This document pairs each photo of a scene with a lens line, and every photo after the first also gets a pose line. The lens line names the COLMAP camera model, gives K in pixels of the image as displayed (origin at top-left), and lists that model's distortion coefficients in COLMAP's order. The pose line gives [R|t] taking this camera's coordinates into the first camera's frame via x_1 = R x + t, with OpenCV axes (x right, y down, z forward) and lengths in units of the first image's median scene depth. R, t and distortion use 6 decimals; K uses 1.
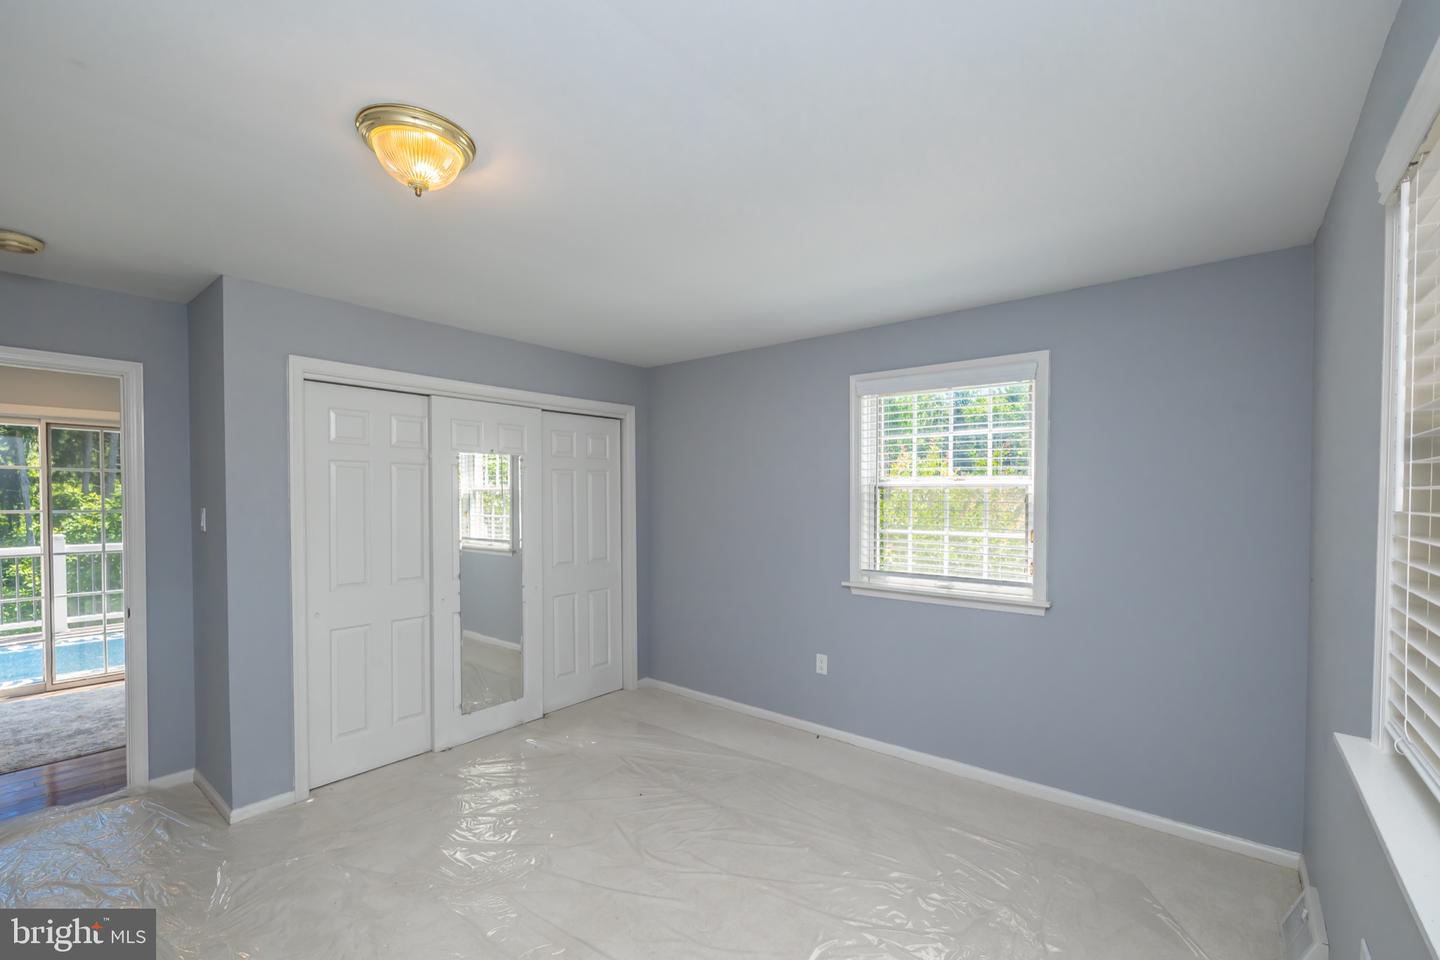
lens RADIAL K [[618.7, 0, 720.6], [0, 618.7, 516.7], [0, 0, 1]] dist [-0.000693, -0.000070]
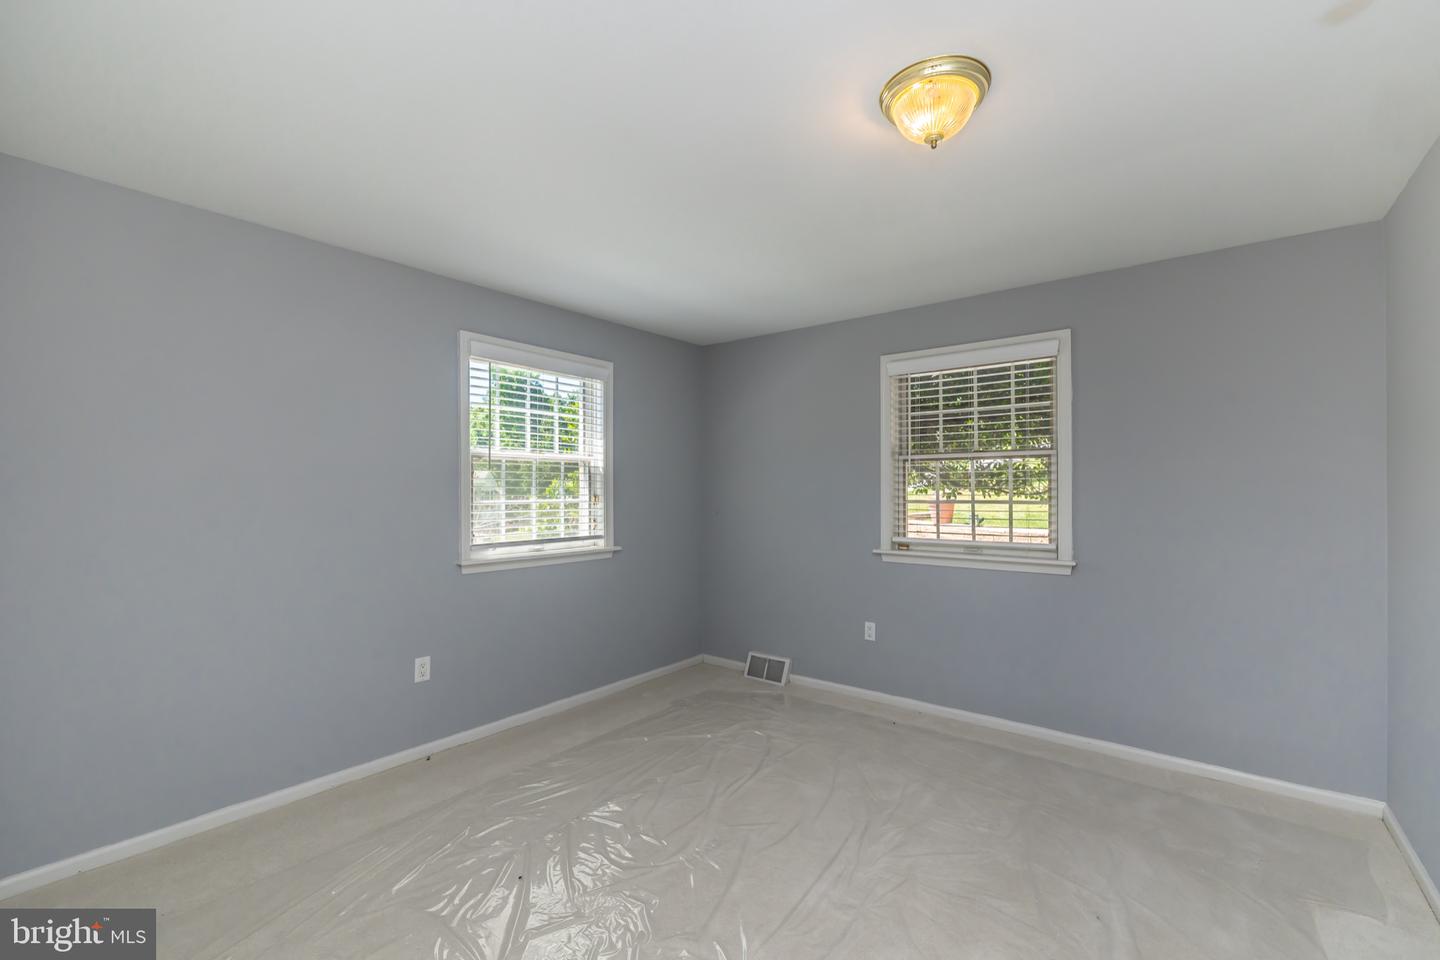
lens RADIAL K [[610.5, 0, 720.0], [0, 610.5, 480.0], [0, 0, 1]] dist [-0.000449, -0.000049]
pose [[-0.006011, -0.000795, 0.999982, -0.732245], [0.018490, 0.999829, 0.000906, -0.005483], [-0.999811, 0.018495, -0.005995, 0.688088]]
